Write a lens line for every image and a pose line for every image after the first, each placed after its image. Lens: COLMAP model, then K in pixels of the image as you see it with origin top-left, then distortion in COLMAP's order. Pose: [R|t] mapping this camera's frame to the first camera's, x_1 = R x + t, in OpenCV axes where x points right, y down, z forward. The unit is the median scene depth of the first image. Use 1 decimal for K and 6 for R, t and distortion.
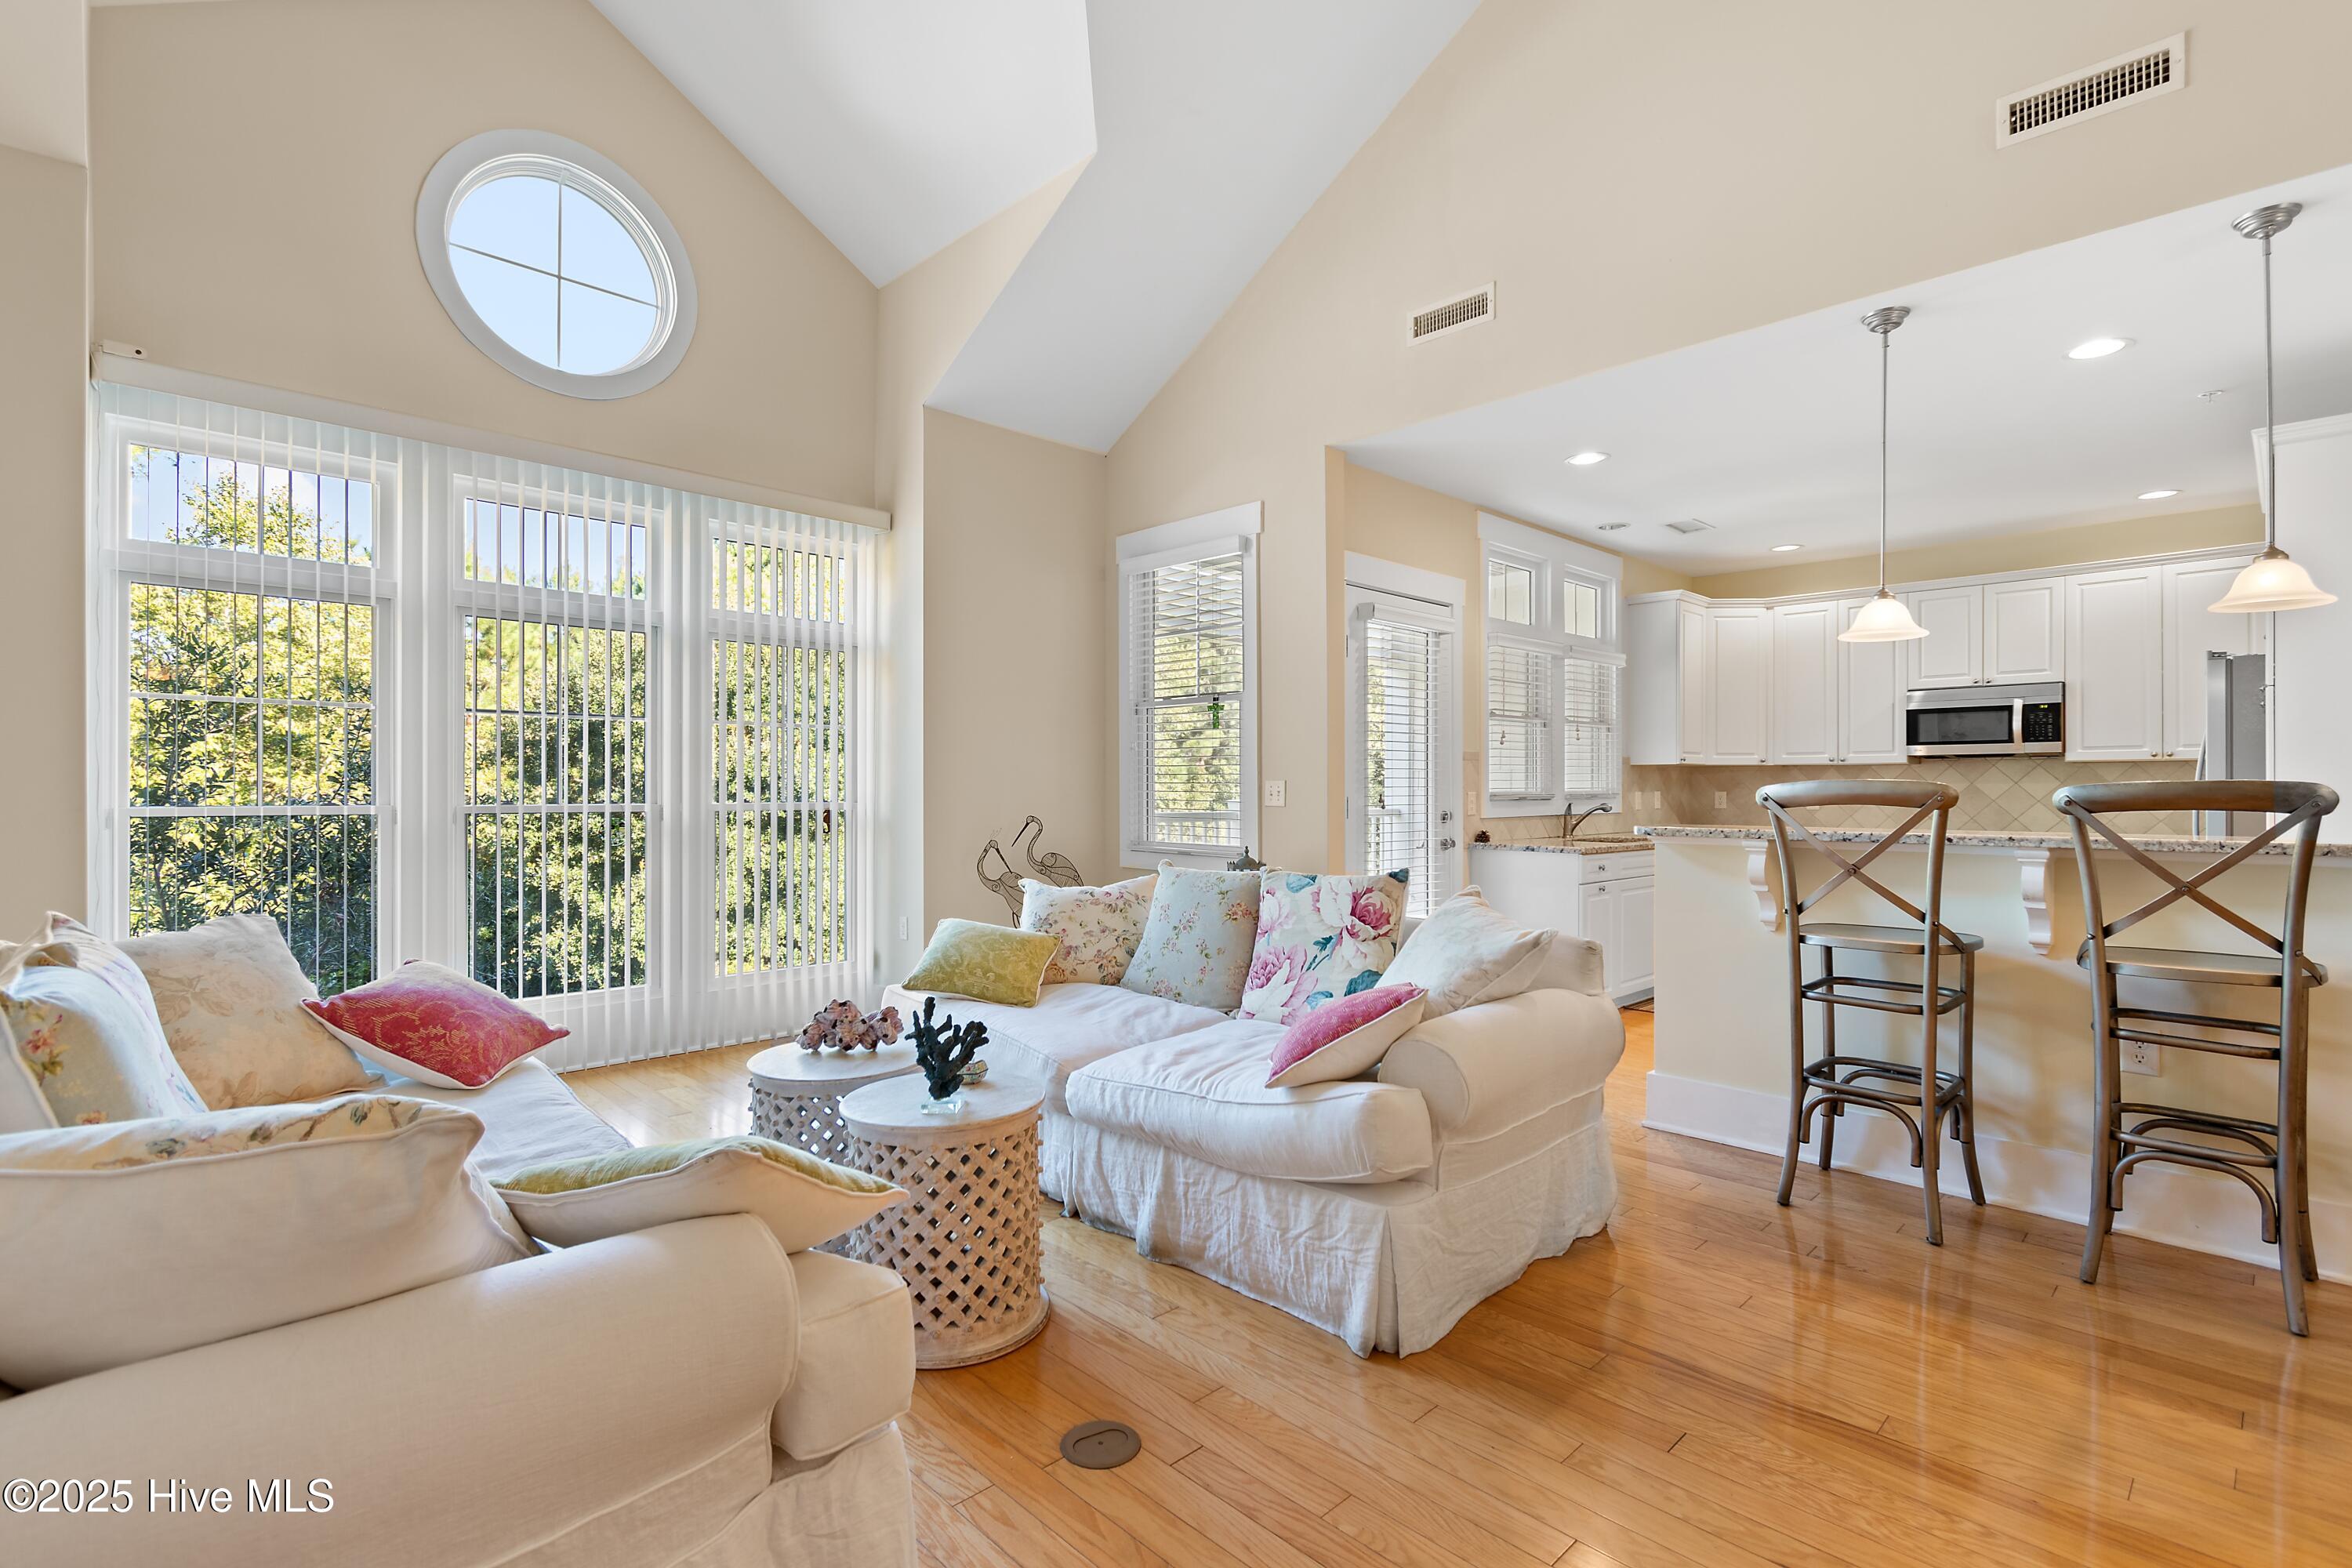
lens RADIAL K [[1093.6, 0, 1170.3], [0, 1093.6, 786.7], [0, 0, 1]] dist [0.001635, -0.000390]
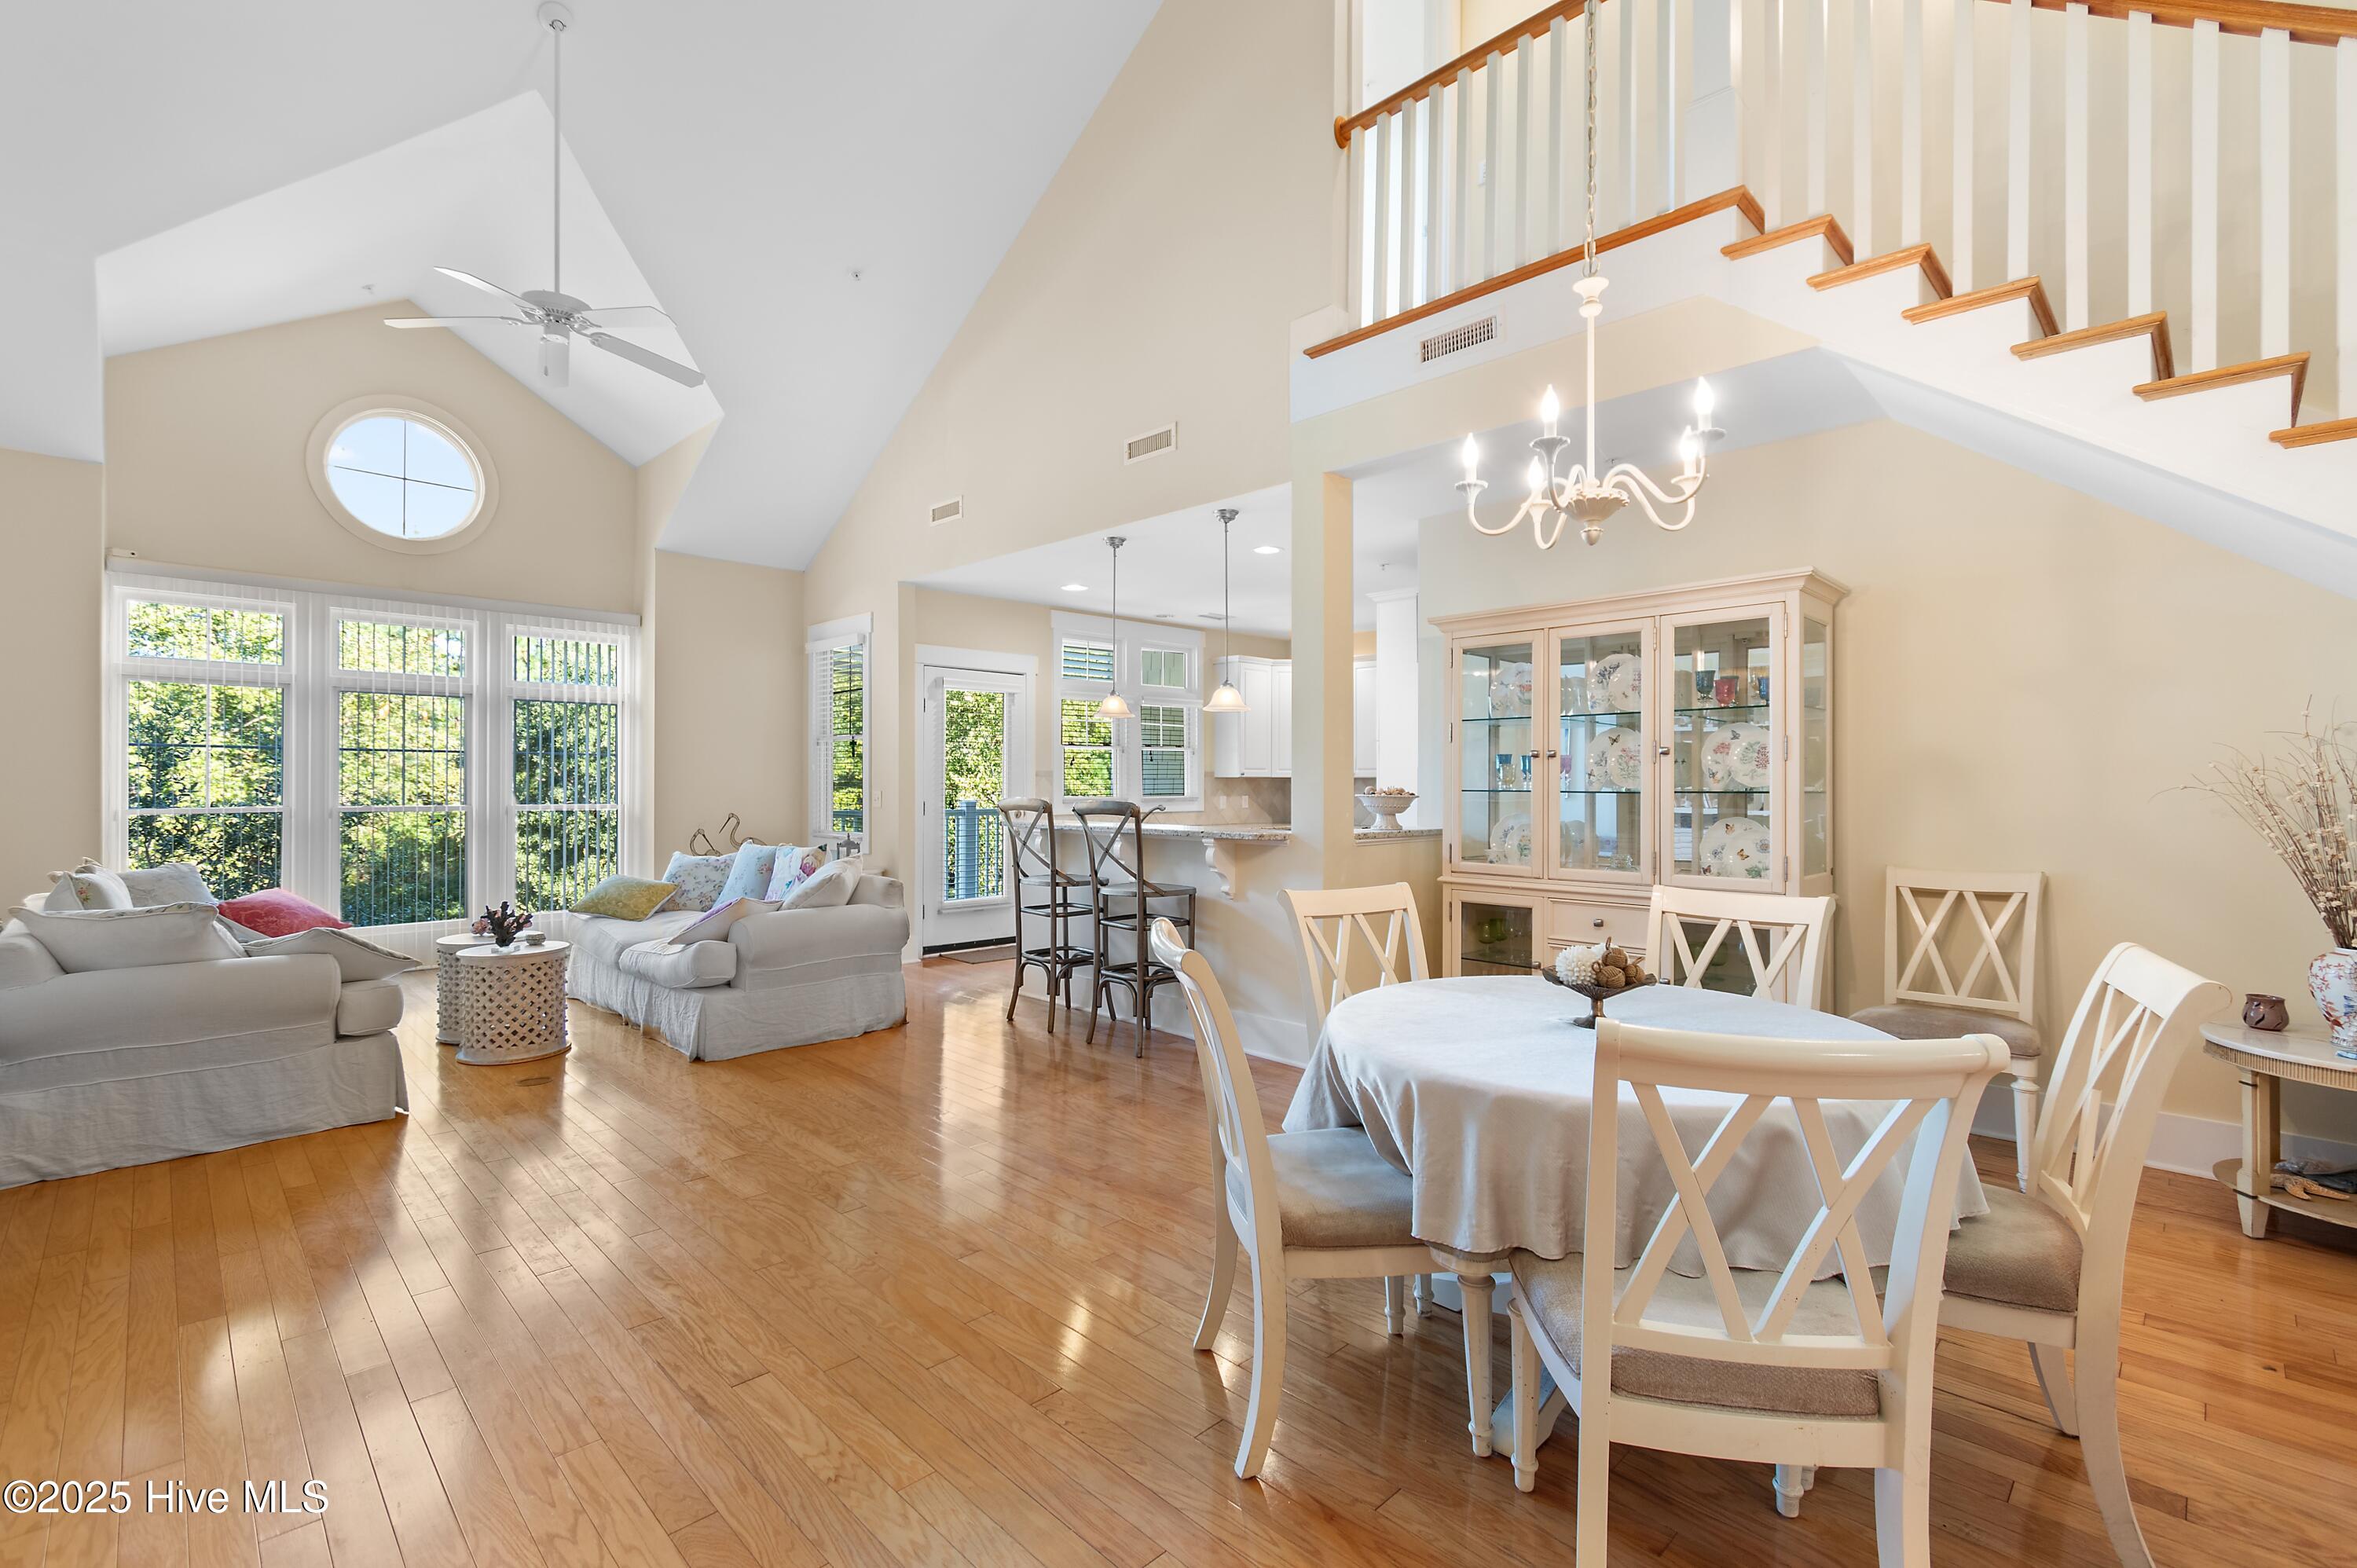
lens RADIAL K [[1055.2, 0, 1192.1], [0, 1055.2, 779.7], [0, 0, 1]] dist [0.000522, 0.001881]
pose [[0.999862, 0.001909, 0.016482, 0.637042], [-0.001889, 0.999997, -0.001212, -0.026231], [-0.016485, 0.001181, 0.999863, -0.633782]]
